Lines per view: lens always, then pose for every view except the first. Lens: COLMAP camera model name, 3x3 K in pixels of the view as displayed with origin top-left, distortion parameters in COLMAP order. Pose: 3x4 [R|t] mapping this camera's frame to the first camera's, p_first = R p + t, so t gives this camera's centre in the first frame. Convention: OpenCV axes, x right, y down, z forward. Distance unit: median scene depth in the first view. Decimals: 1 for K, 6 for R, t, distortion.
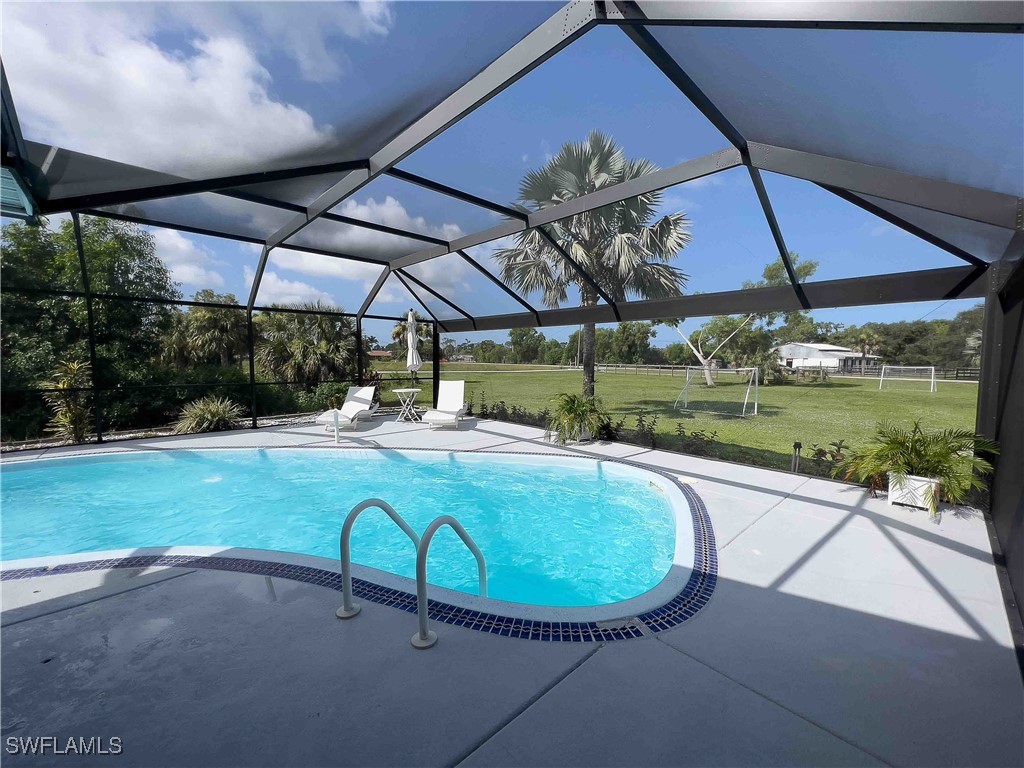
lens RADIAL K [[411.4, 0, 510.7], [0, 411.4, 380.7], [0, 0, 1]] dist [-0.003057, -0.000294]
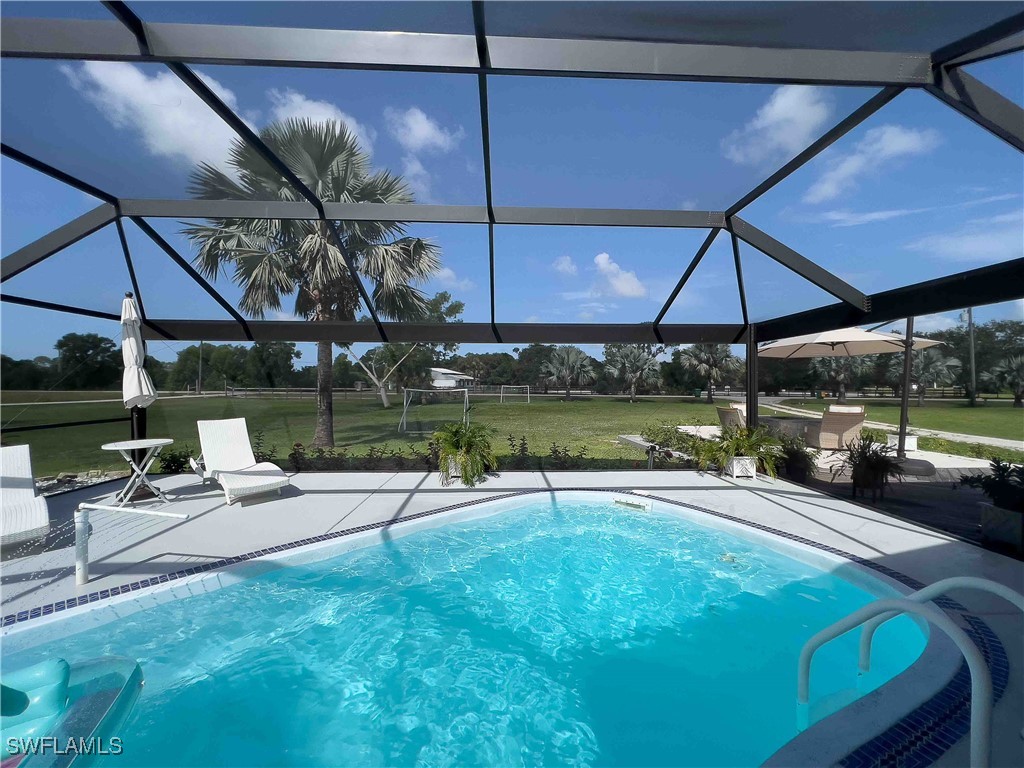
lens RADIAL K [[411.4, 0, 513.1], [0, 411.4, 384.8], [0, 0, 1]] dist [-0.003057, -0.000294]
pose [[0.659311, -0.013497, 0.751749, -0.191838], [0.046760, 0.998639, -0.023080, -0.010791], [-0.750415, 0.050369, 0.659045, 0.161490]]
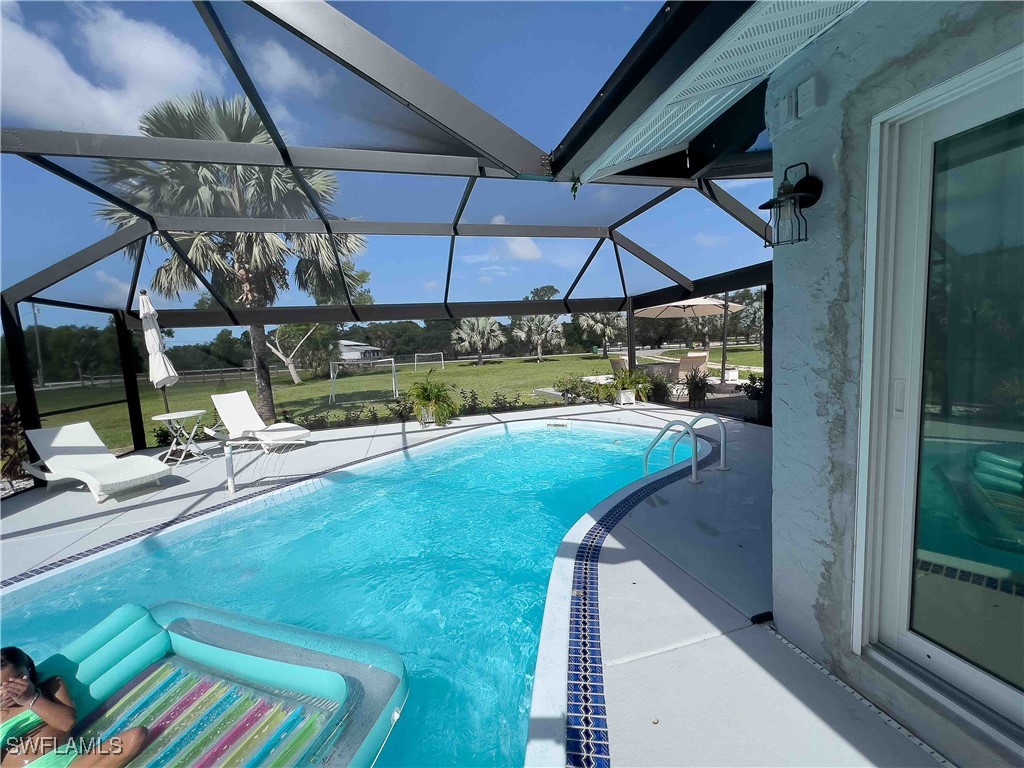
lens RADIAL K [[411.4, 0, 510.7], [0, 411.4, 387.7], [0, 0, 1]] dist [-0.003057, -0.000294]
pose [[0.476096, -0.126155, 0.870297, -0.329595], [0.109256, 0.990474, 0.083807, -0.010085], [-0.872580, 0.055185, 0.485344, 0.121206]]
